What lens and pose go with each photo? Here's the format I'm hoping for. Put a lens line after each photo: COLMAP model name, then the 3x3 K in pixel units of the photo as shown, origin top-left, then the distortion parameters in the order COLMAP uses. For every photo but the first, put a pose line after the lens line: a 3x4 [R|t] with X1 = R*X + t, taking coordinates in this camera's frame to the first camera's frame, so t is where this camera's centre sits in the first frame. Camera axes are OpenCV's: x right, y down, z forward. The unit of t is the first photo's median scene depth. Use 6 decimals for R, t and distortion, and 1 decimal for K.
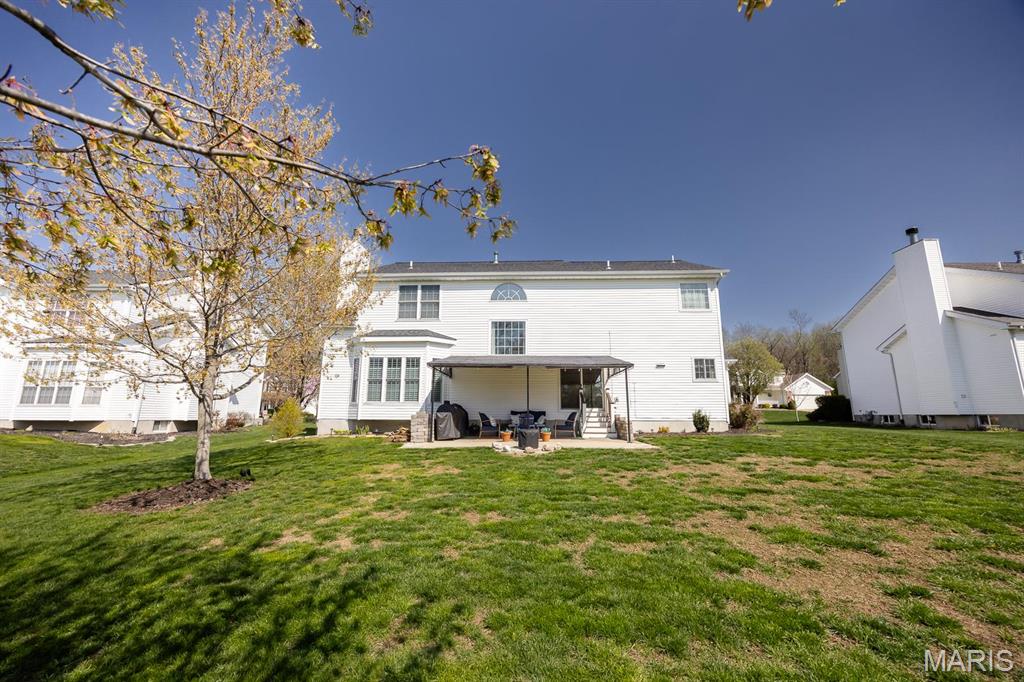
lens RADIAL K [[396.9, 0, 510.9], [0, 396.9, 340.3], [0, 0, 1]] dist [-0.004605, -0.000058]
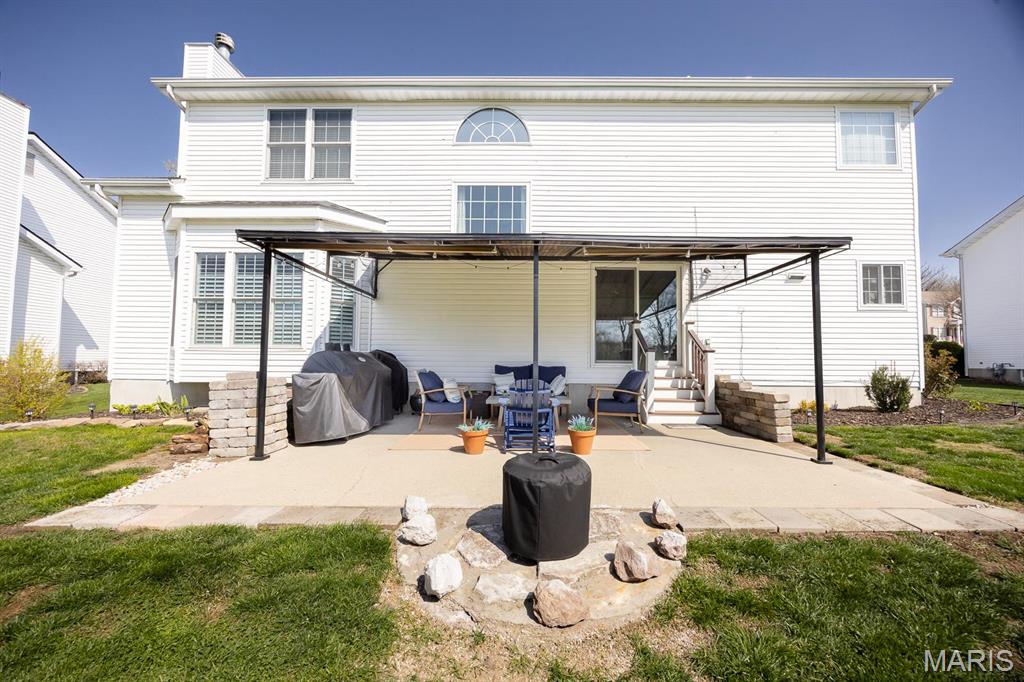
lens RADIAL K [[396.9, 0, 518.2], [0, 396.9, 338.8], [0, 0, 1]] dist [-0.004605, -0.000058]
pose [[0.999746, 0.005471, 0.021844, 0.016808], [-0.008197, 0.991898, 0.126768, 0.080307], [-0.020973, -0.126915, 0.991692, 0.502917]]
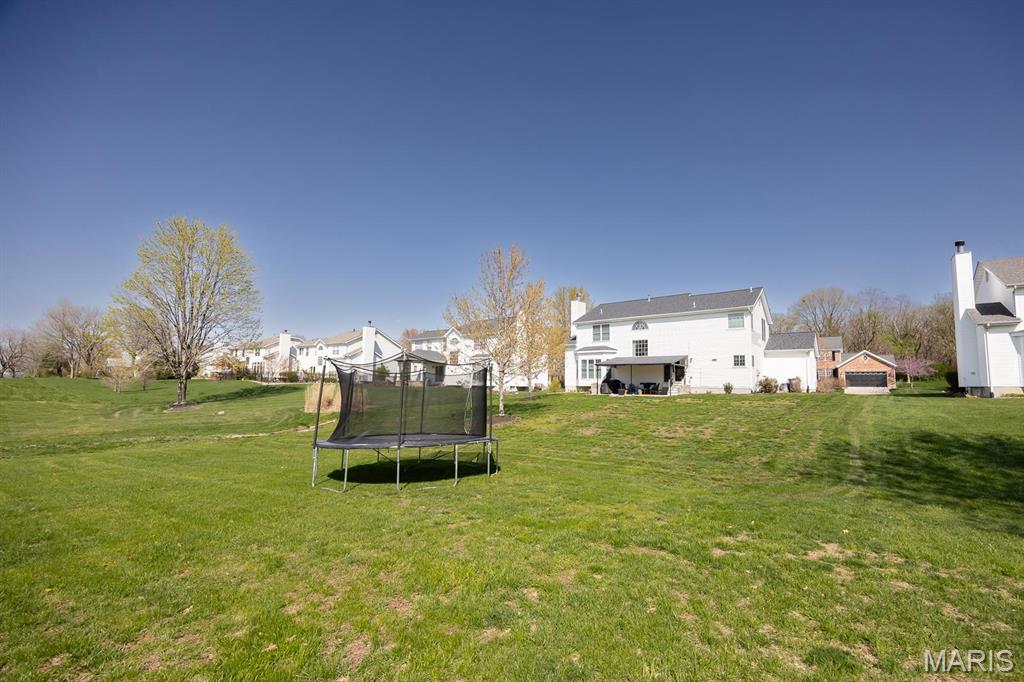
lens RADIAL K [[396.9, 0, 564.3], [0, 396.9, 346.2], [0, 0, 1]] dist [-0.004605, -0.000058]
pose [[0.851848, -0.045026, -0.521850, 0.755996], [0.090073, 0.994049, 0.061263, -0.182658], [0.515986, -0.099191, 0.850835, -0.994635]]
